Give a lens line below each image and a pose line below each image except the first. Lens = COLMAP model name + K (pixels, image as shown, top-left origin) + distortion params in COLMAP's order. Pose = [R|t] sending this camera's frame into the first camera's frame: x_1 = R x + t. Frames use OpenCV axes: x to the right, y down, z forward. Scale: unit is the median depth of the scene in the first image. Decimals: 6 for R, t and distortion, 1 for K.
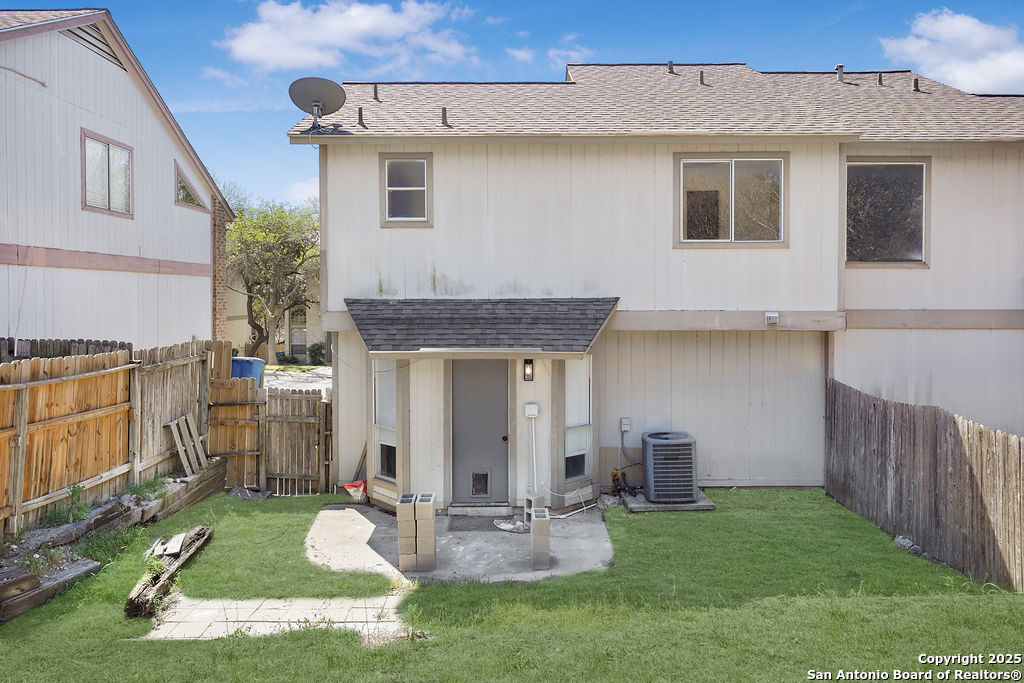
lens RADIAL K [[728.3, 0, 510.7], [0, 728.3, 296.4], [0, 0, 1]] dist [0.006152, 0.000953]
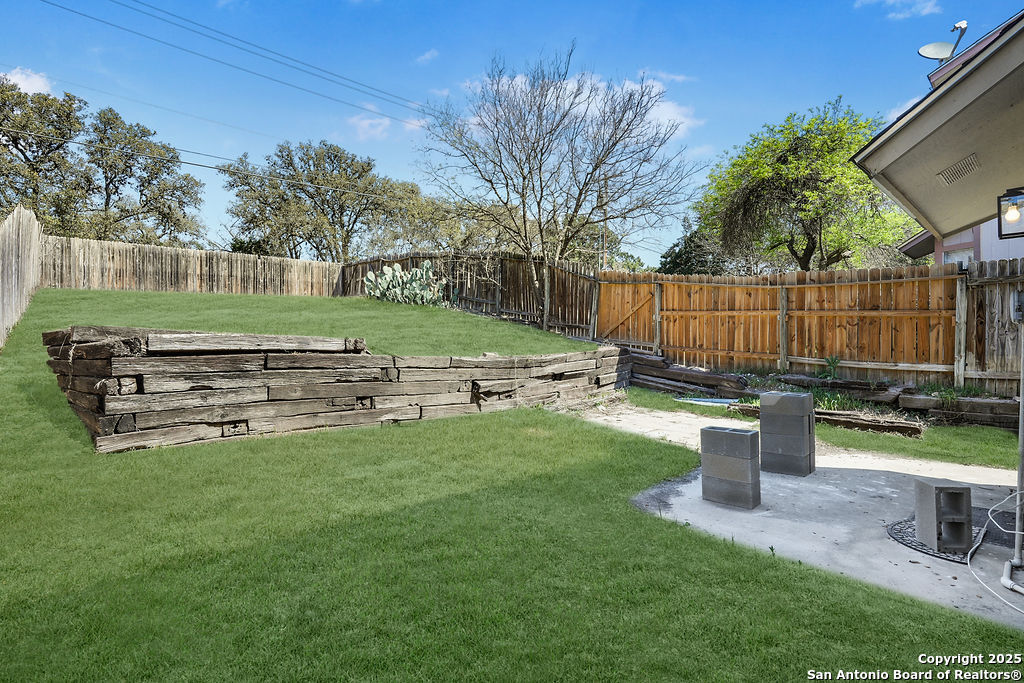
lens RADIAL K [[494.5, 0, 510.2], [0, 494.5, 340.6], [0, 0, 1]] dist [-0.001749, -0.000396]
pose [[-0.732115, -0.000292, -0.681181, 0.421137], [-0.005208, 0.999973, 0.005170, 0.171451], [0.681161, 0.007333, -0.732097, 0.978701]]
